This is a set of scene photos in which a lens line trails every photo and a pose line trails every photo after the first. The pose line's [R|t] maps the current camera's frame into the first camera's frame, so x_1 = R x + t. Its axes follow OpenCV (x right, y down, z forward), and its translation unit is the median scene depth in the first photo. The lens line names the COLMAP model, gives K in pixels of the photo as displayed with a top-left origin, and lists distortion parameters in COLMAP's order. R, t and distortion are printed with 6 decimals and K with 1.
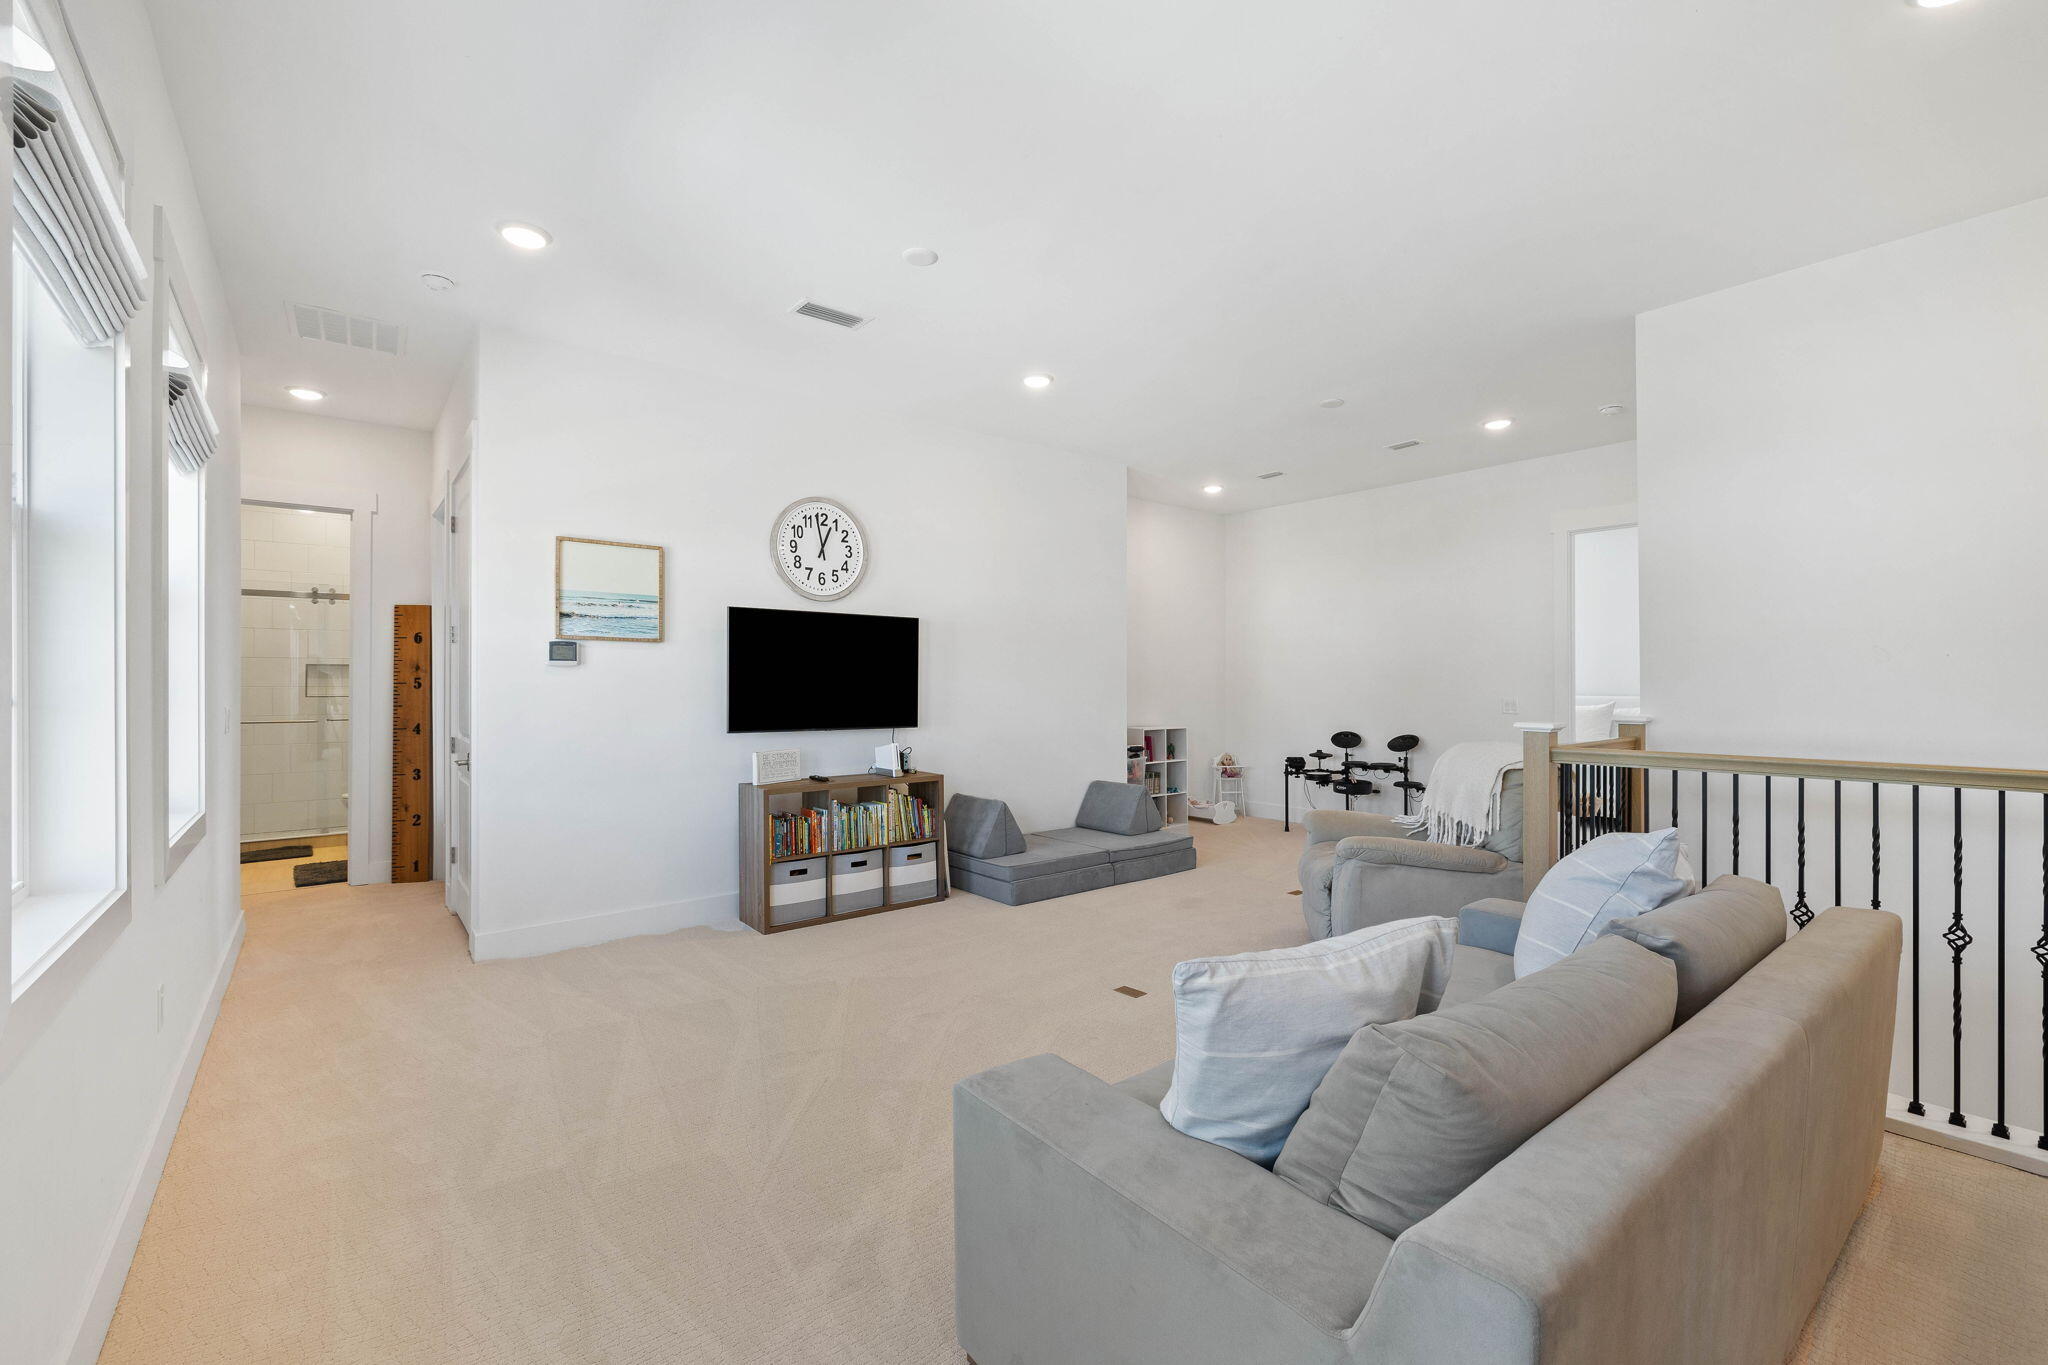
lens RADIAL K [[876.3, 0, 1026.5], [0, 876.3, 680.7], [0, 0, 1]] dist [0.004344, 0.000067]
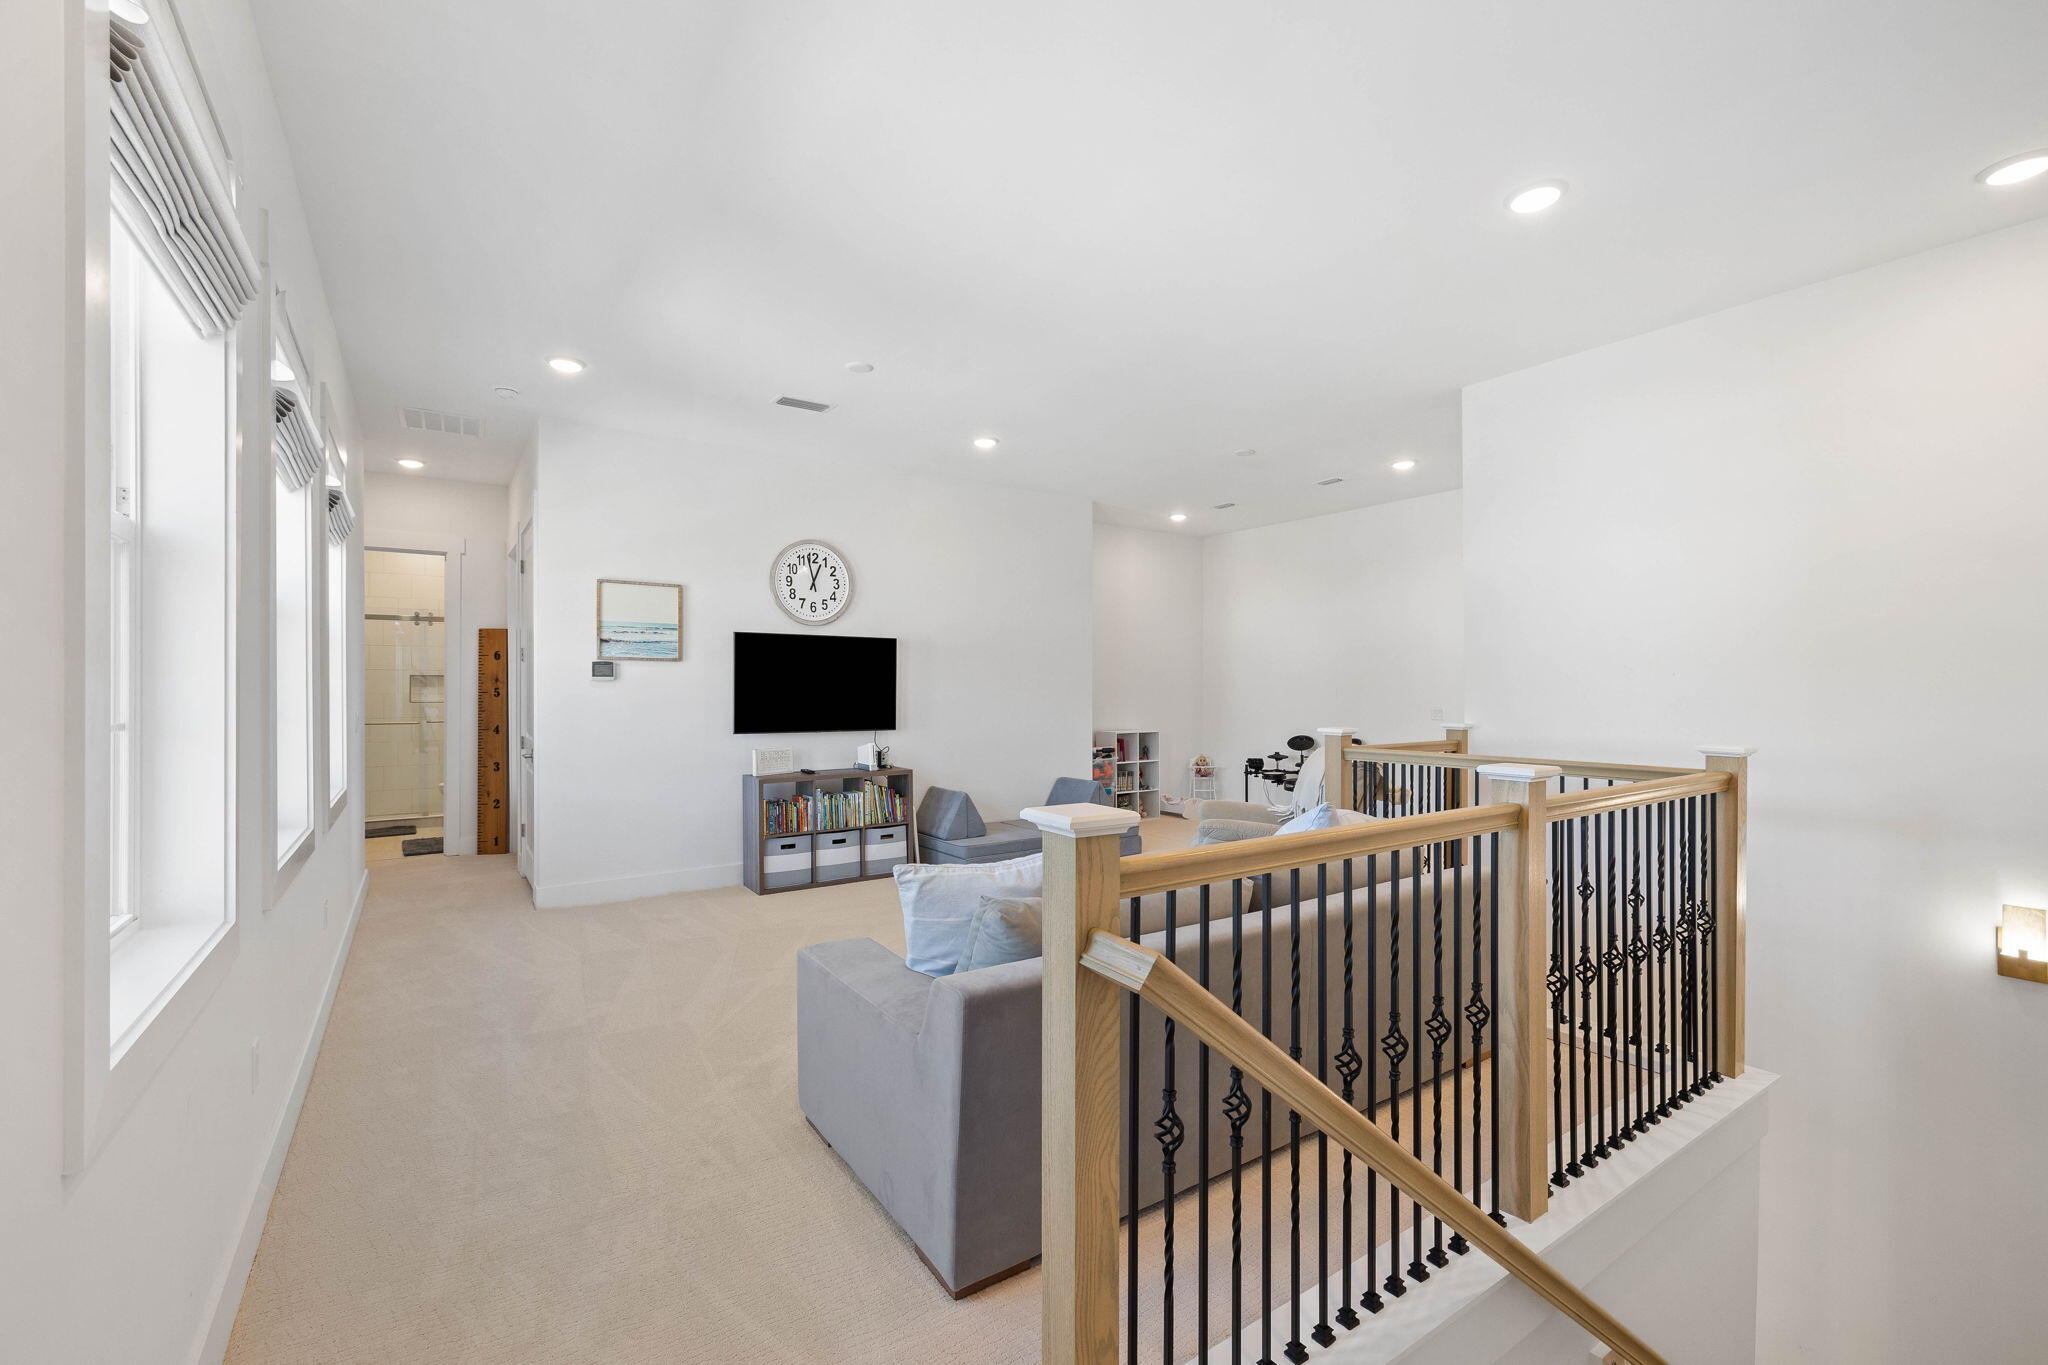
lens RADIAL K [[876.3, 0, 1022.6], [0, 876.3, 688.9], [0, 0, 1]] dist [0.004344, 0.000067]
pose [[0.997230, 0.000462, -0.074379, 0.153350], [-0.000044, 0.999984, 0.005628, -0.010629], [0.074380, -0.005609, 0.997214, -0.197961]]
